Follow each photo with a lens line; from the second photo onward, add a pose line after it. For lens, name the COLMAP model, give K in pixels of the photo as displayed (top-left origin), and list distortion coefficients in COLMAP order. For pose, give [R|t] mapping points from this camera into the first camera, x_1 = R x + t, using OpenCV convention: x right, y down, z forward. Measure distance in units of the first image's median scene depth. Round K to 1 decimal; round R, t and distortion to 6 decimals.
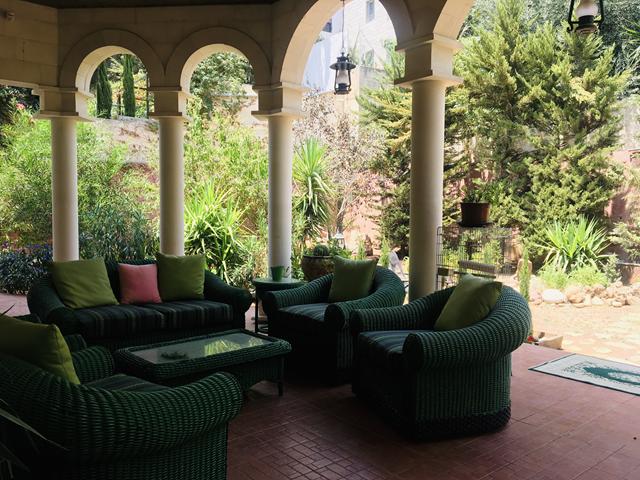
lens RADIAL K [[537.2, 0, 319.8], [0, 537.2, 241.3], [0, 0, 1]] dist [0.041785, -0.050792]
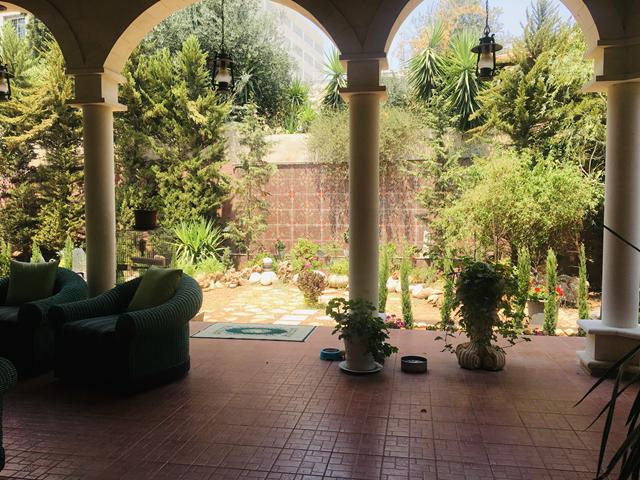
lens RADIAL K [[537.2, 0, 319.8], [0, 537.2, 239.3], [0, 0, 1]] dist [0.041785, -0.050792]
pose [[0.764533, -0.036166, 0.643569, -0.090310], [0.036728, 0.999247, 0.012523, -0.002339], [-0.643537, 0.014063, 0.765286, -0.092101]]
